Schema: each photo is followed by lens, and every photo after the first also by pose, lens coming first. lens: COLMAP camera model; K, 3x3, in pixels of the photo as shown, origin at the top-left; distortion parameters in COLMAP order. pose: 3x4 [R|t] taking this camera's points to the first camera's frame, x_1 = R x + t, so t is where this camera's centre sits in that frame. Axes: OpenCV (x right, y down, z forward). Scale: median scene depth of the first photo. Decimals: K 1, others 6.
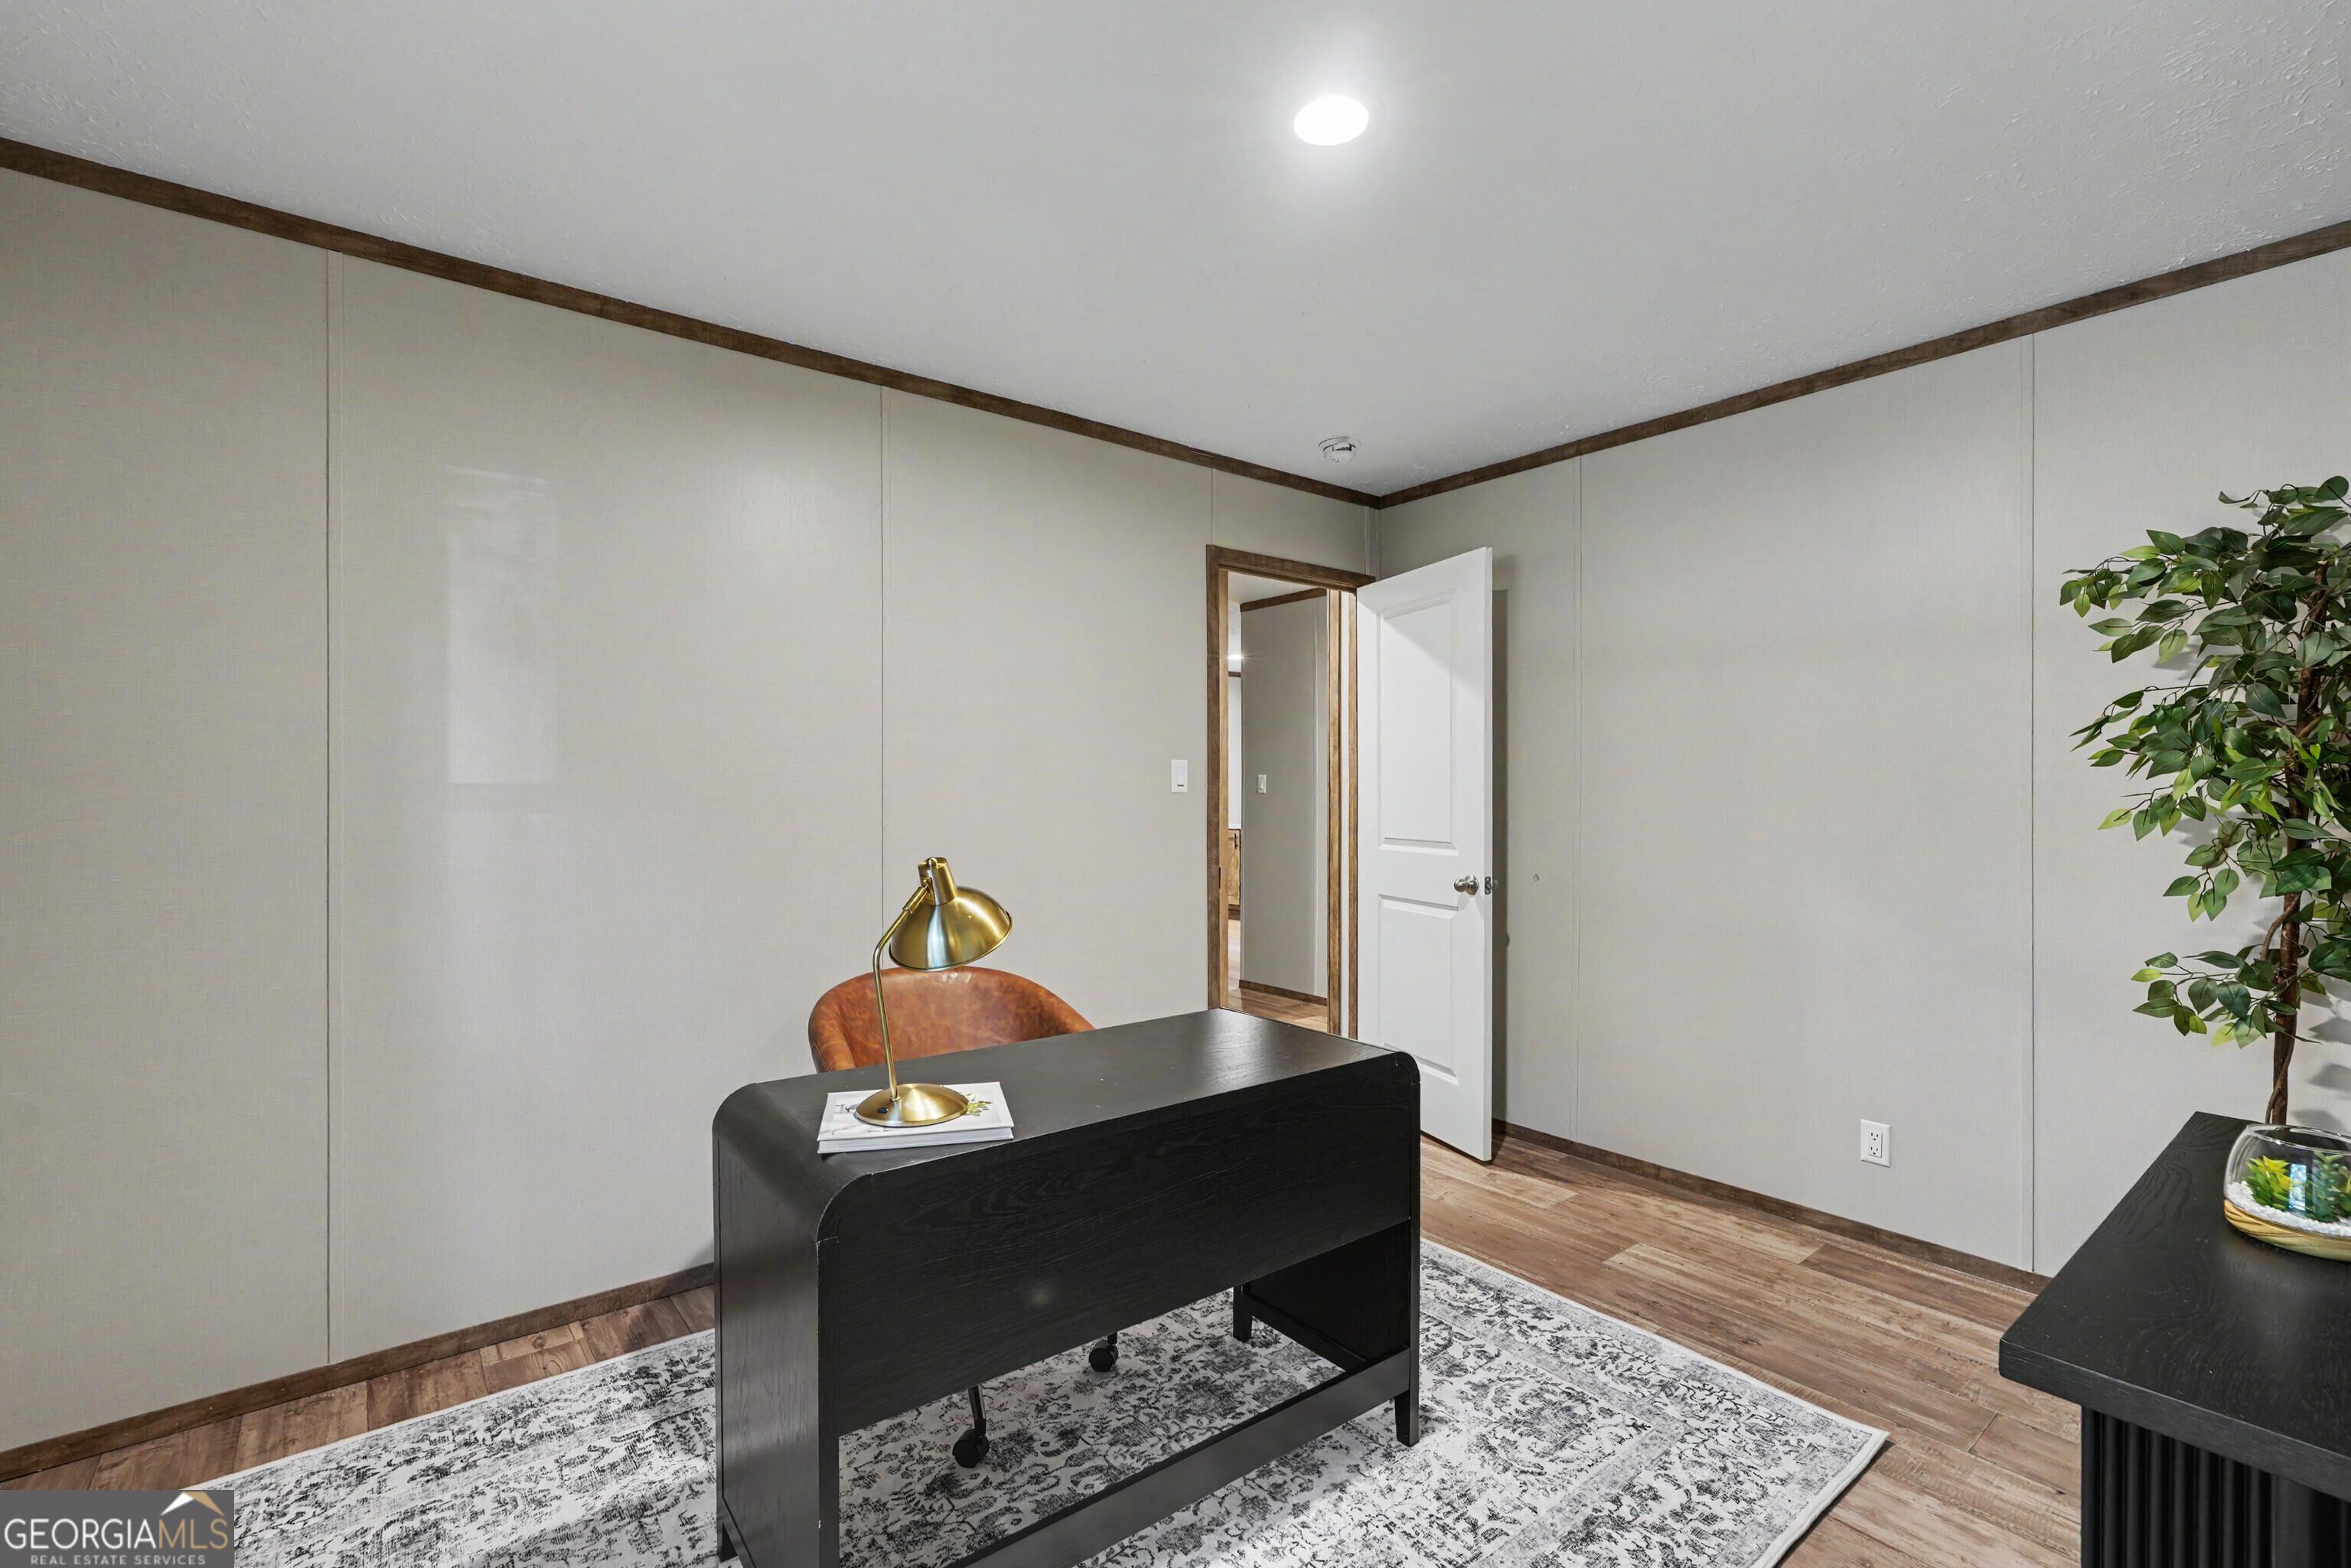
lens RADIAL K [[1048.1, 0, 1169.2], [0, 1048.1, 785.6], [0, 0, 1]] dist [-0.000958, 0.001174]
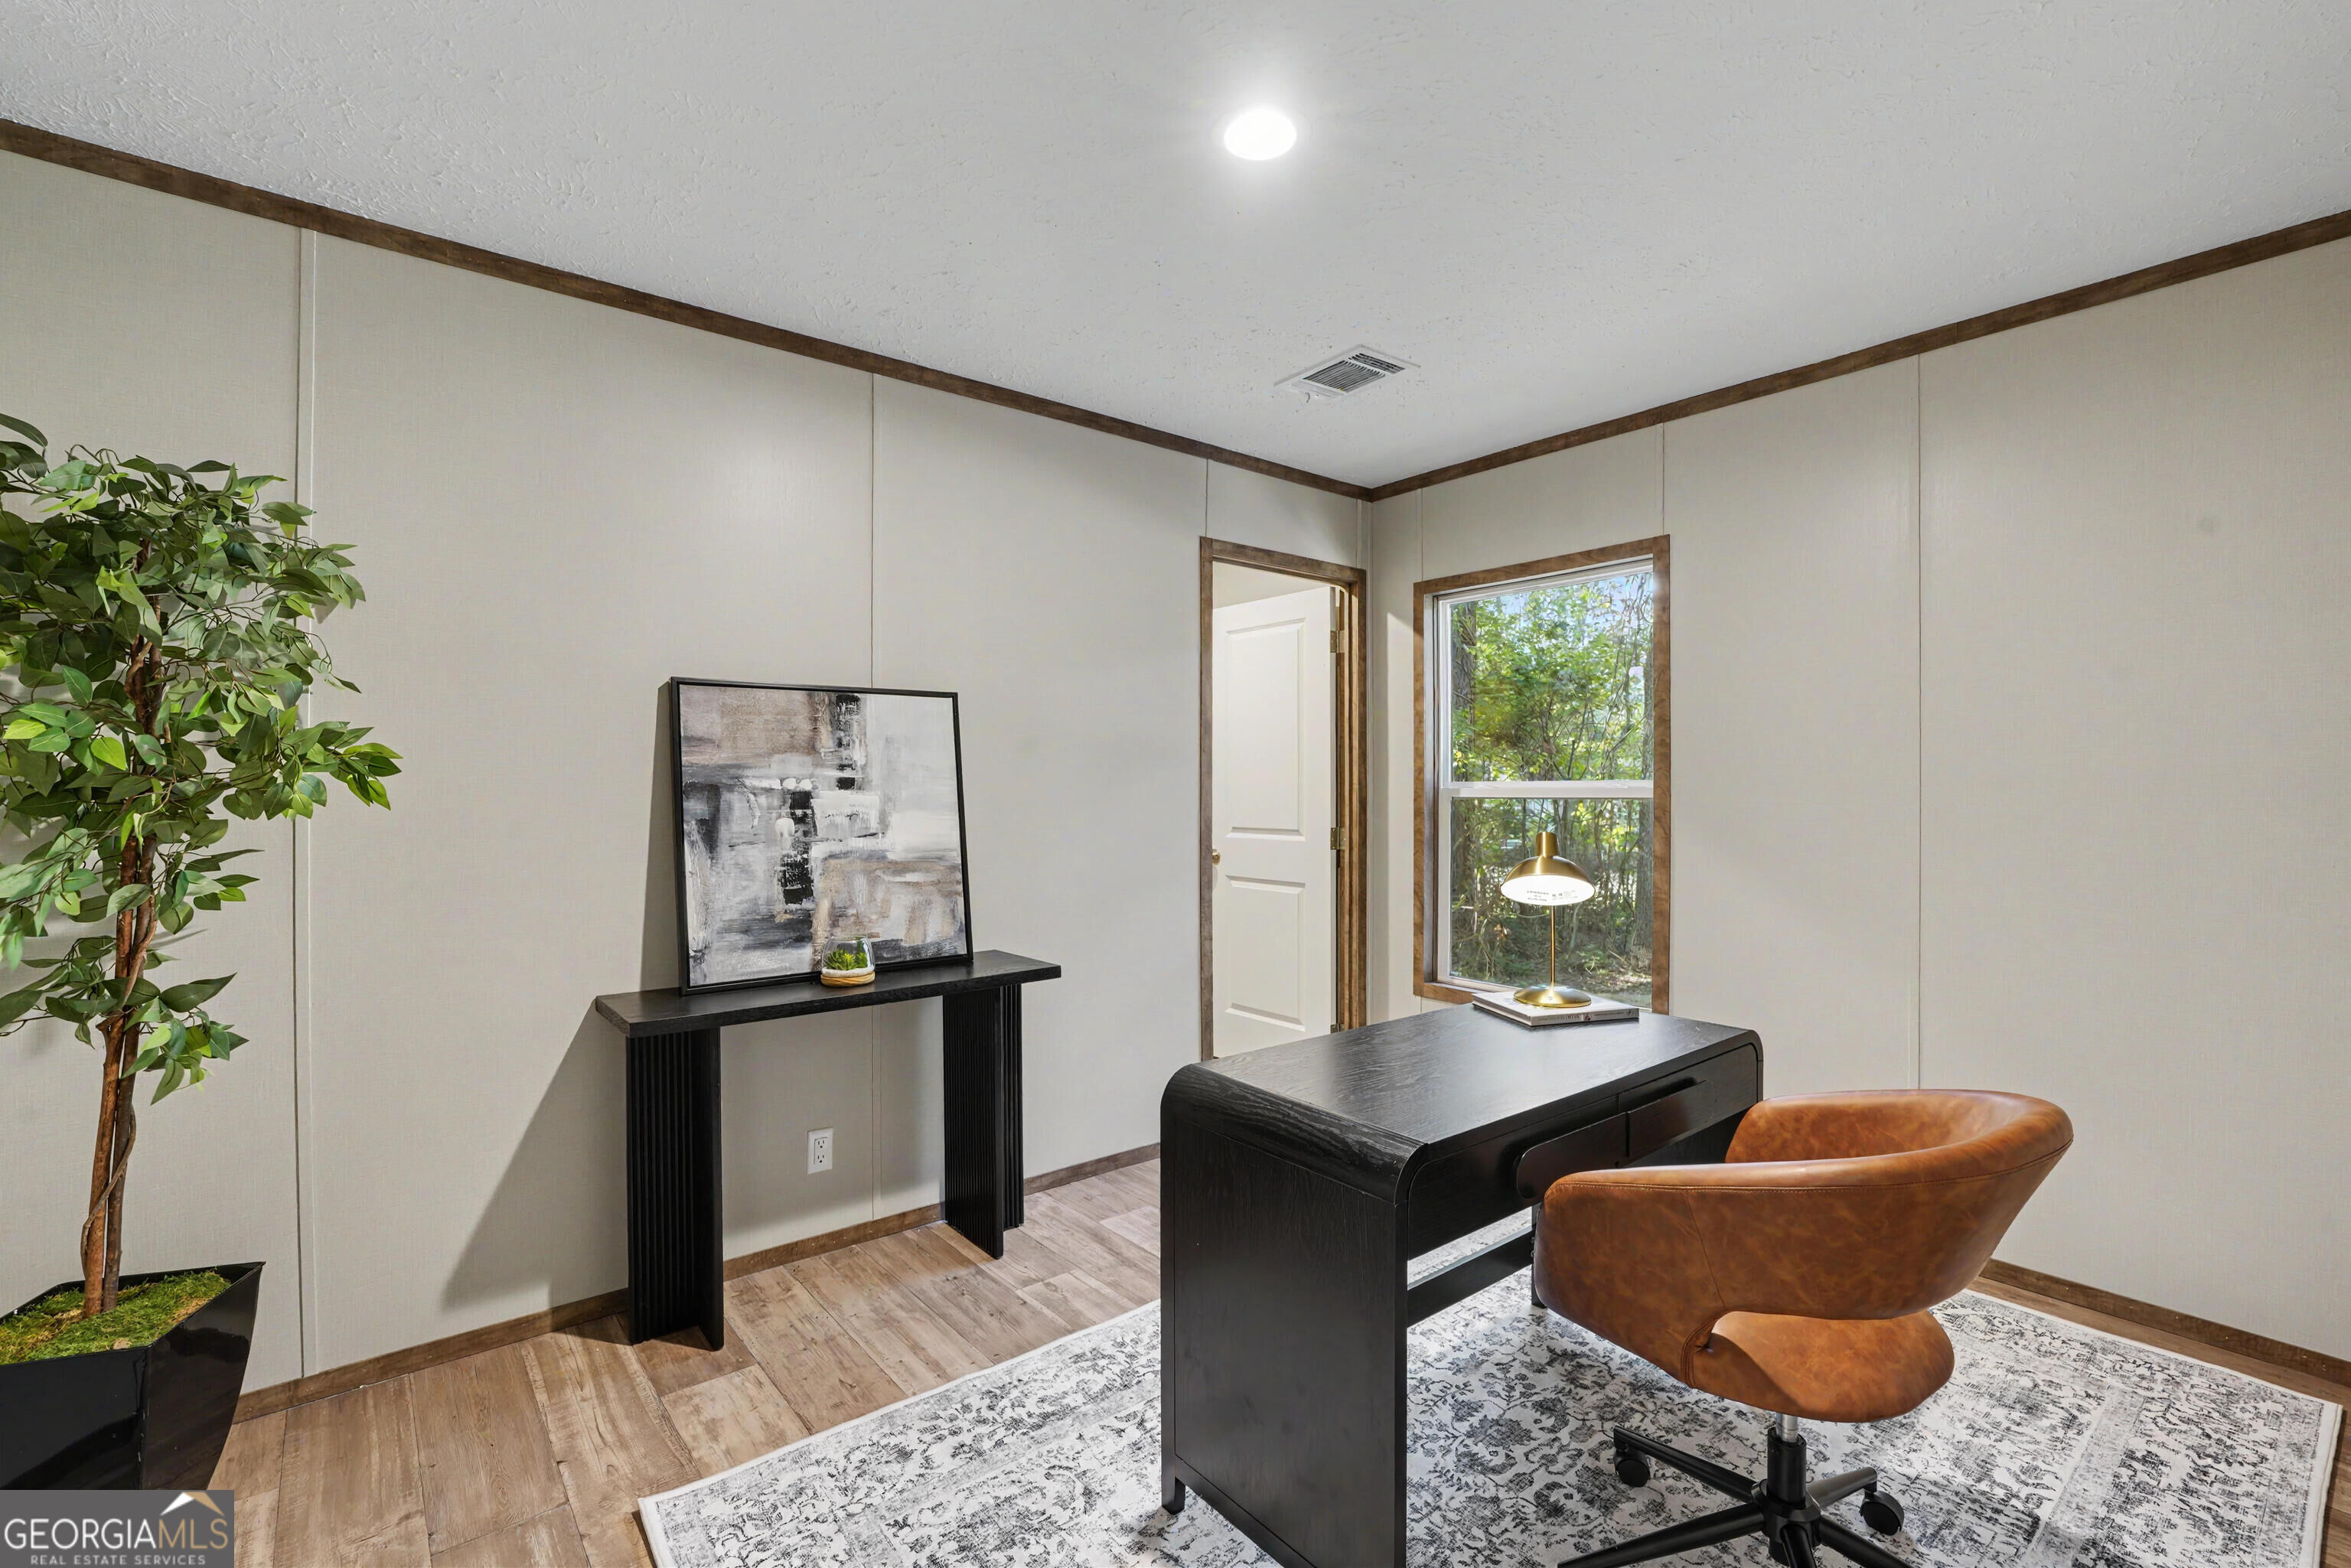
lens RADIAL K [[1048.1, 0, 1169.2], [0, 1048.1, 785.6], [0, 0, 1]] dist [-0.000958, 0.001174]
pose [[-0.999922, -0.000074, -0.012476, 0.248764], [-0.000084, 1.000000, 0.000769, 0.003744], [0.012476, 0.000770, -0.999922, 1.954720]]
